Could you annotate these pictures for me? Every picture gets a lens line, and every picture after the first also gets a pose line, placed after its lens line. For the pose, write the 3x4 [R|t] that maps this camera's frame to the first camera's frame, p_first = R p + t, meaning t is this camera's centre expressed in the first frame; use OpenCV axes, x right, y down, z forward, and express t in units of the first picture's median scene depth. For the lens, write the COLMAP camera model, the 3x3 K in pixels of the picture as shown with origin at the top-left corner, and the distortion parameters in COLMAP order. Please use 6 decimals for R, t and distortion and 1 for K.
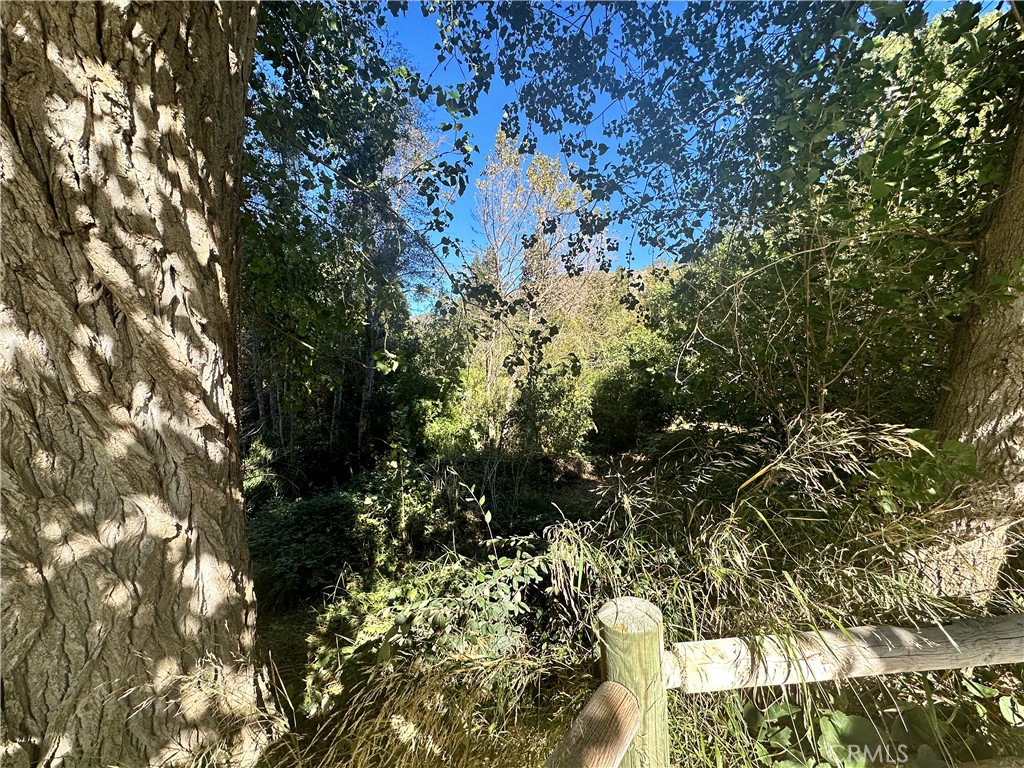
lens RADIAL K [[408.6, 0, 516.0], [0, 408.6, 382.2], [0, 0, 1]] dist [0.000753, 0.000377]
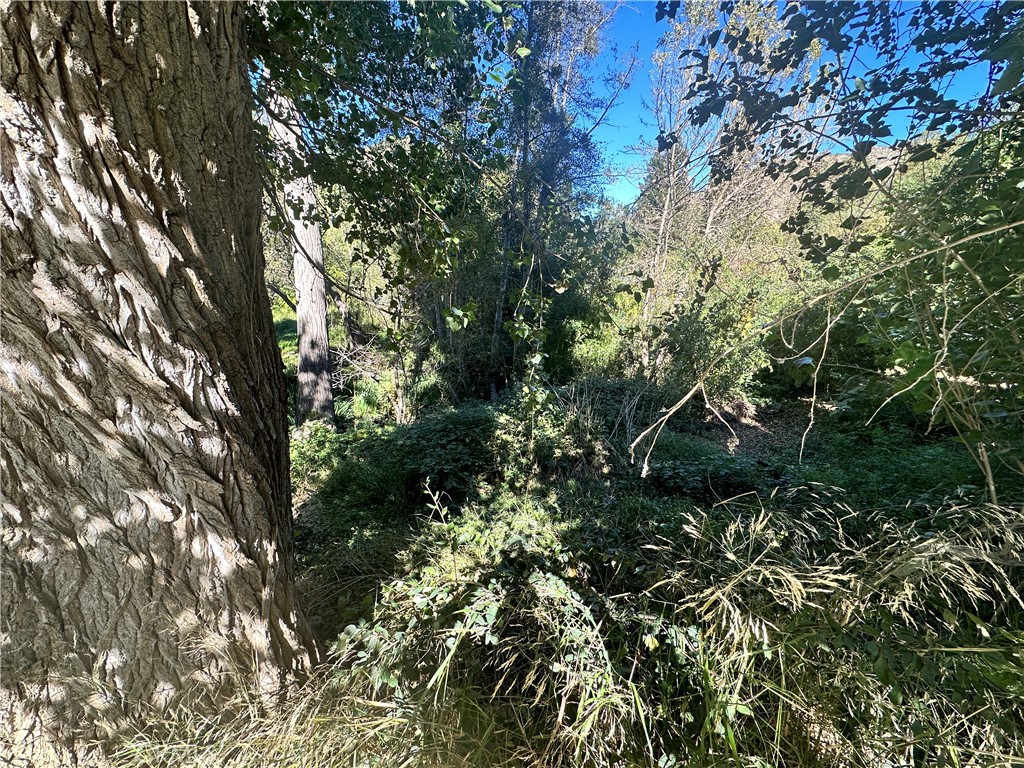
lens RADIAL K [[408.6, 0, 509.4], [0, 408.6, 382.6], [0, 0, 1]] dist [0.000753, 0.000377]
pose [[0.914806, 0.111156, -0.388296, 0.426830], [-0.026810, 0.975975, 0.216226, -0.269174], [0.403002, -0.187395, 0.895808, 0.390420]]
